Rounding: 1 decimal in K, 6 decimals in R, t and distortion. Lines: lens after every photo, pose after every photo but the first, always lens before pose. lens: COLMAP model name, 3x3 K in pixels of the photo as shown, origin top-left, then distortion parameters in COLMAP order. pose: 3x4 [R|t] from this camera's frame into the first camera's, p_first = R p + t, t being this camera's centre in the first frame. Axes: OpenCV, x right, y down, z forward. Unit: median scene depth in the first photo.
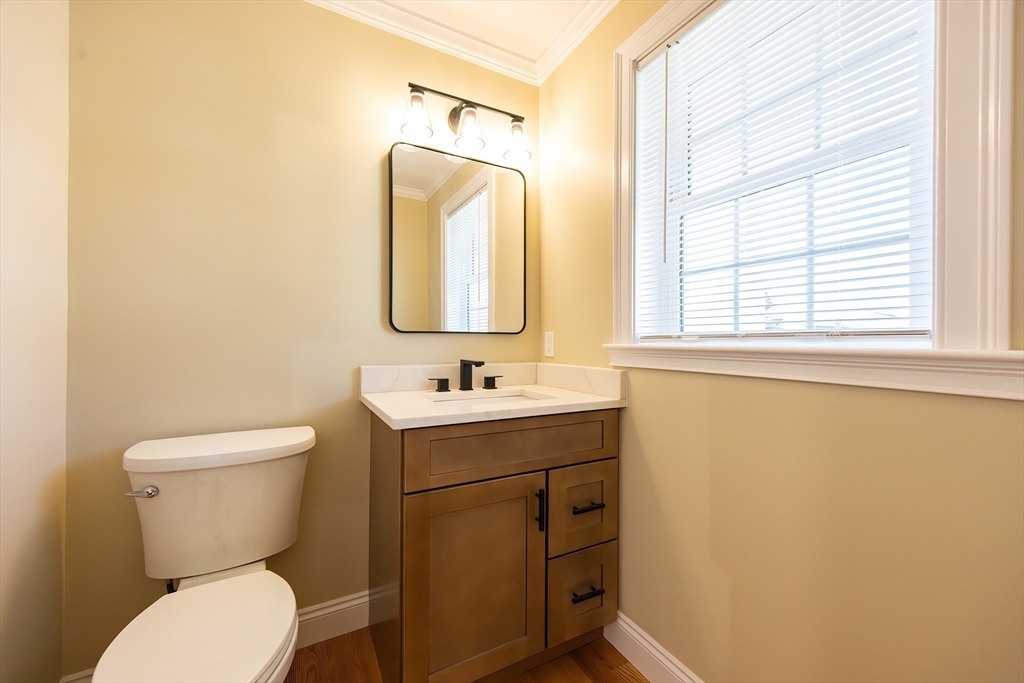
lens RADIAL K [[410.8, 0, 515.2], [0, 410.8, 343.1], [0, 0, 1]] dist [-0.011316, 0.000082]
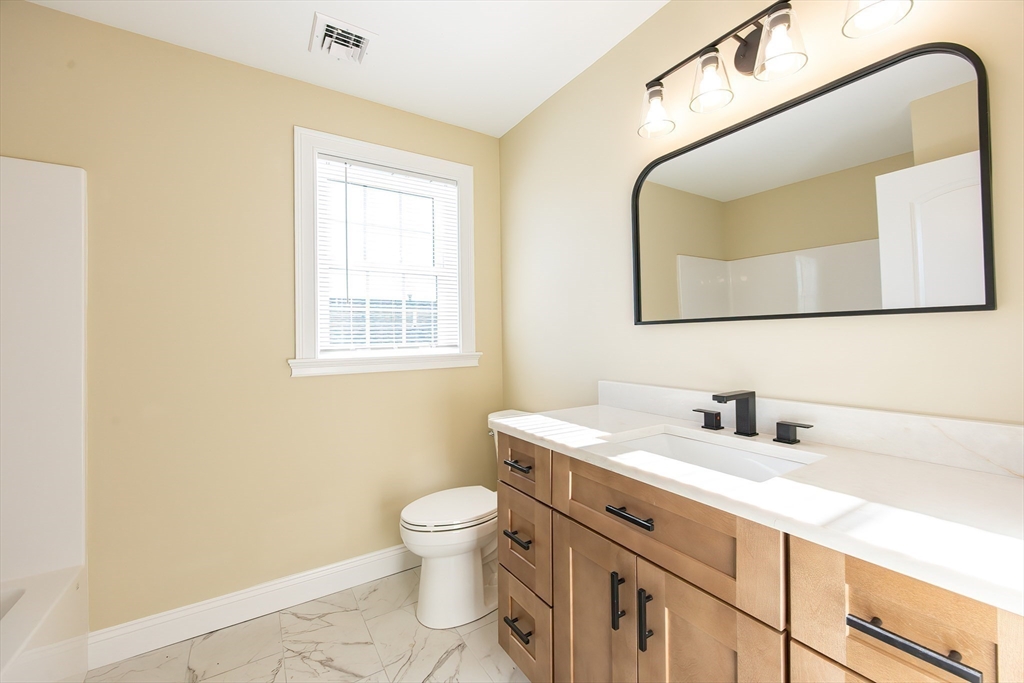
lens RADIAL K [[410.8, 0, 515.2], [0, 410.8, 343.1], [0, 0, 1]] dist [-0.011316, 0.000082]
pose [[0.077524, -0.003462, -0.996985, 0.553450], [0.004670, 0.999984, -0.003110, -0.045582], [0.996980, -0.004415, 0.077539, 0.550506]]
